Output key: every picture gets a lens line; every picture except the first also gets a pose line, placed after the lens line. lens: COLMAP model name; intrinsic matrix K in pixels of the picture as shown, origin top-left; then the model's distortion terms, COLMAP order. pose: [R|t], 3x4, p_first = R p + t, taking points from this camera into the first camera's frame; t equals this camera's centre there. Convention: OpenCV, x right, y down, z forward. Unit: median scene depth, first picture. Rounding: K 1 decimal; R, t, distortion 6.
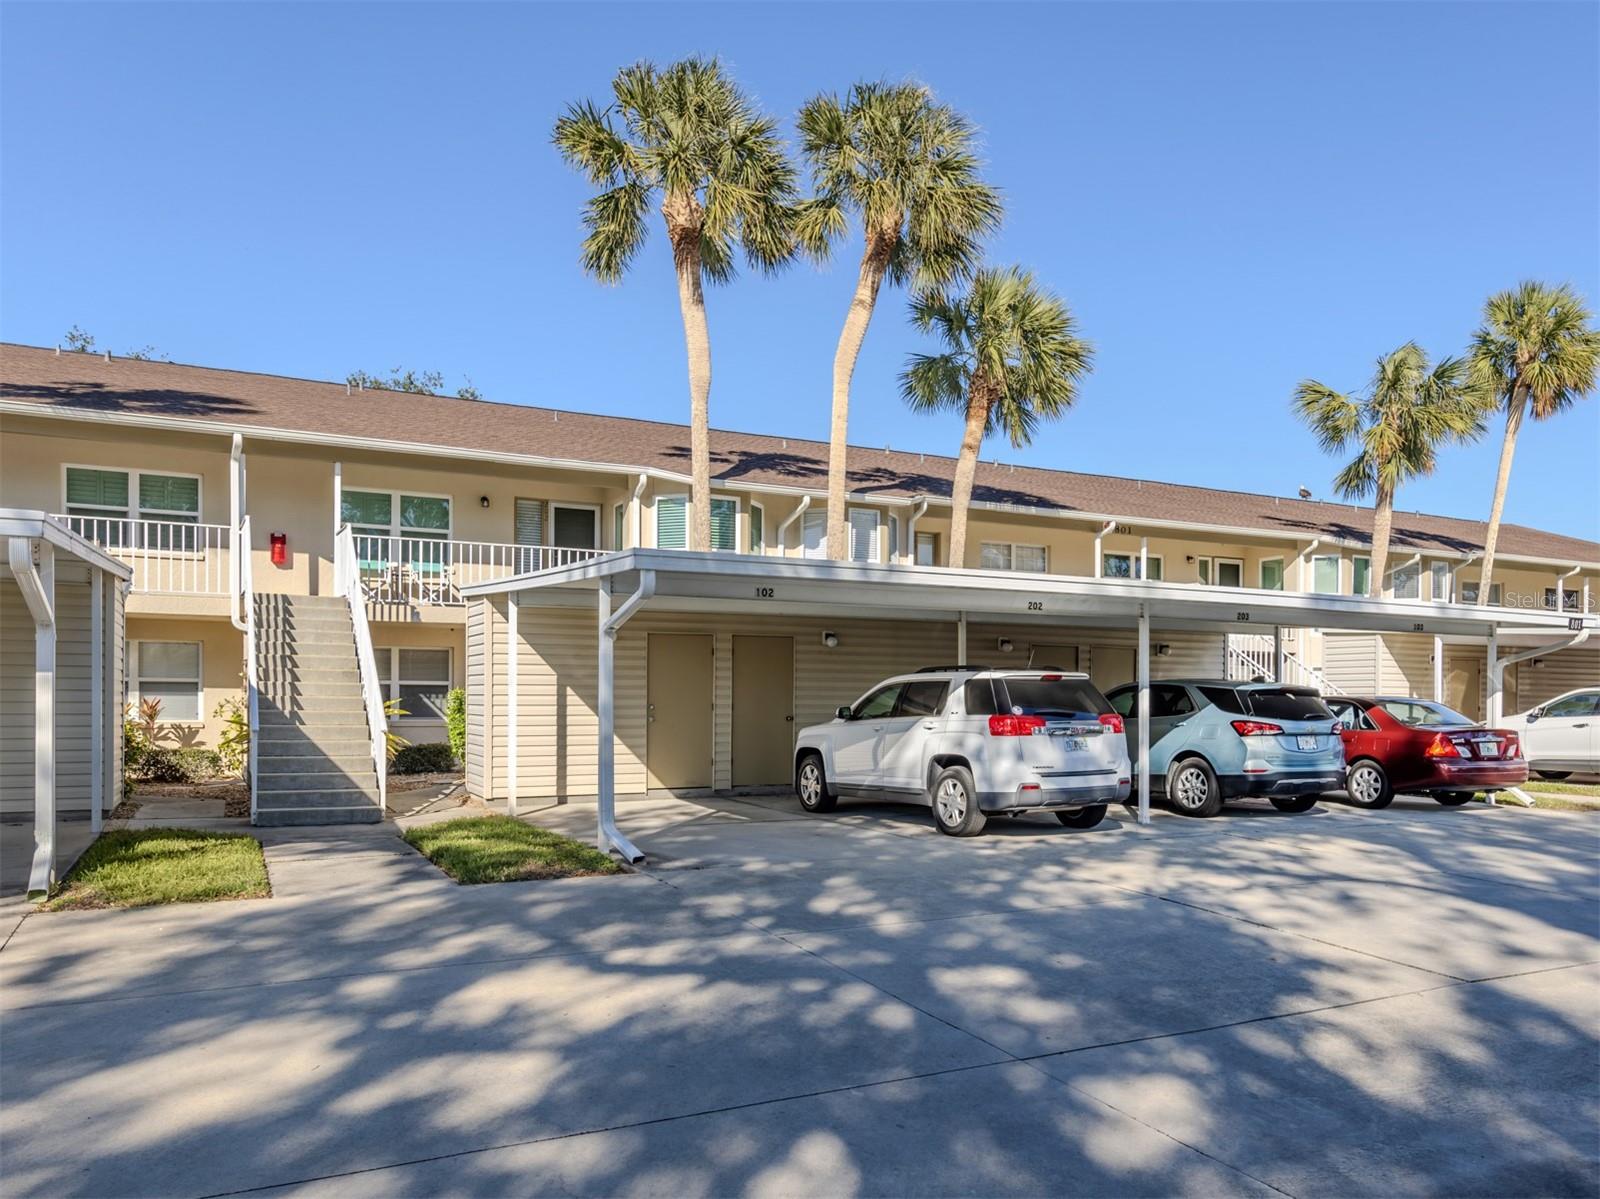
lens RADIAL K [[1114.5, 0, 843.1], [0, 1114.5, 636.8], [0, 0, 1]] dist [0.006976, 0.002792]
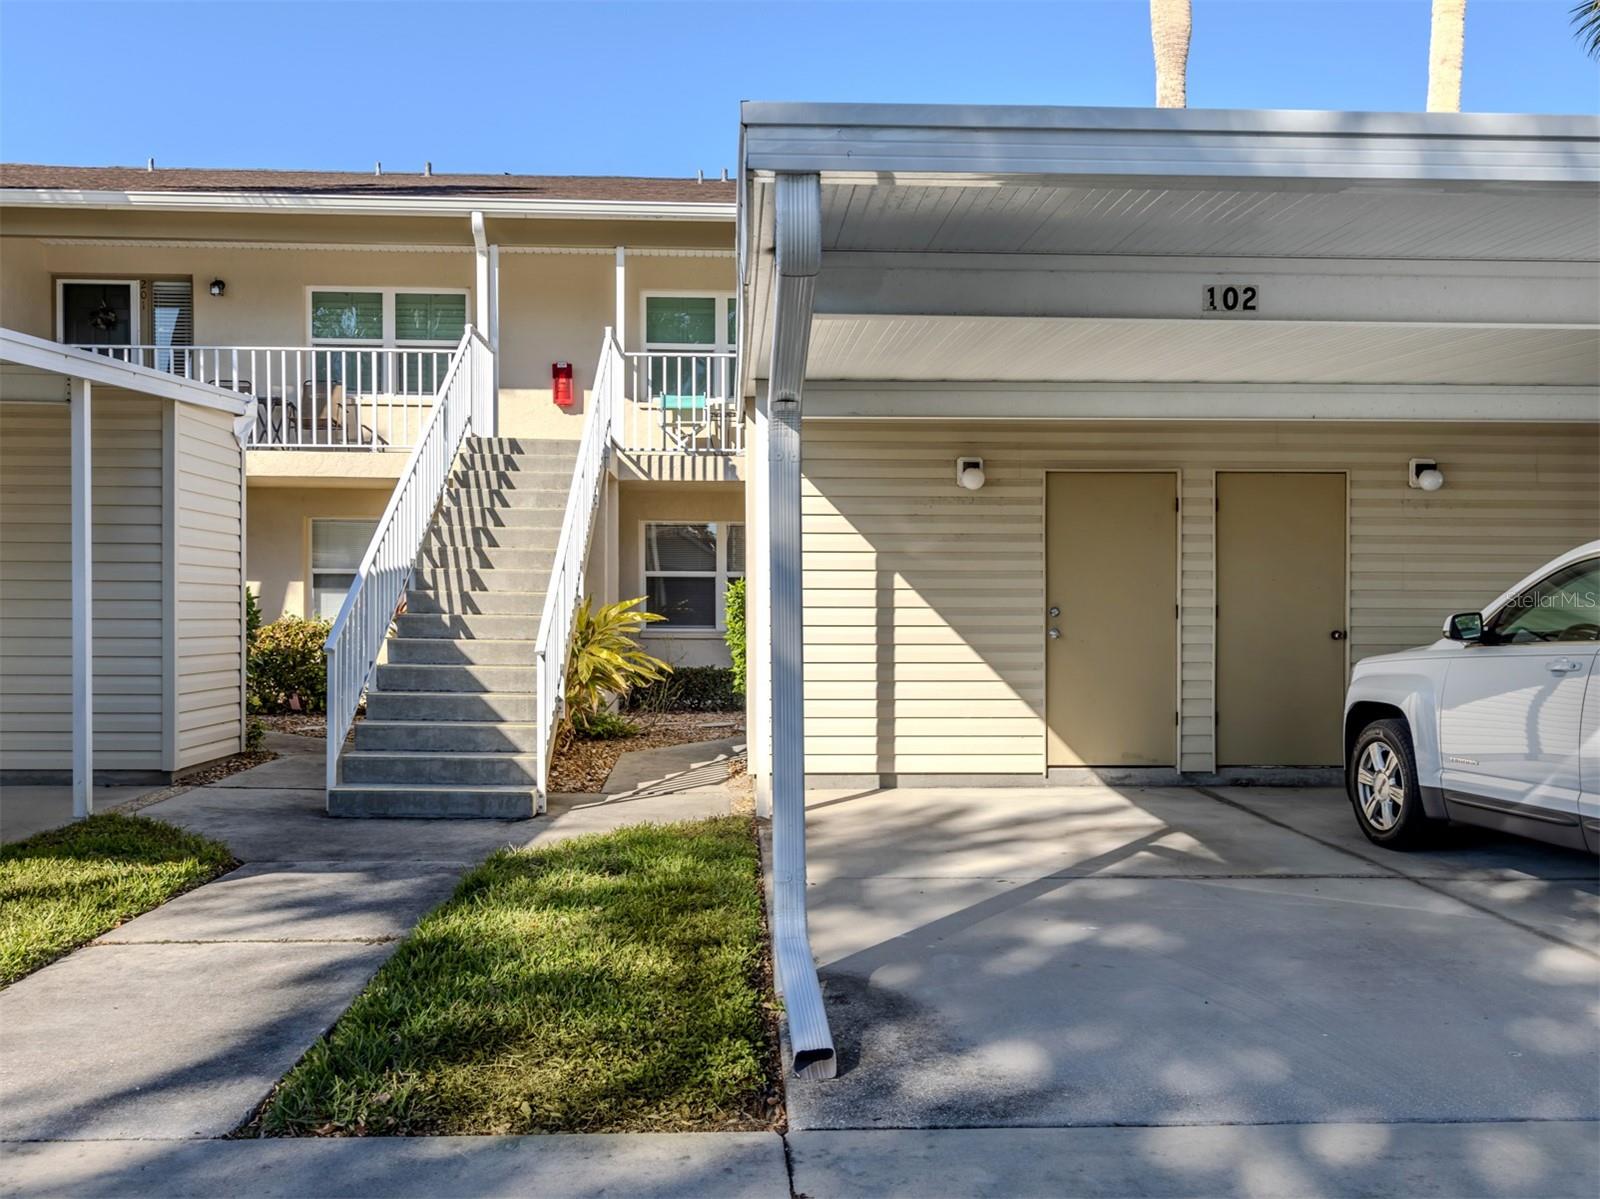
lens RADIAL K [[1358.1, 0, 800.0], [0, 1358.1, 599.5], [0, 0, 1]] dist [0.001466, -0.002198]
pose [[0.903564, -0.000376, -0.428453, -0.005307], [0.023628, 0.998522, 0.048953, 0.022540], [0.427802, -0.054356, 0.902237, 0.362687]]
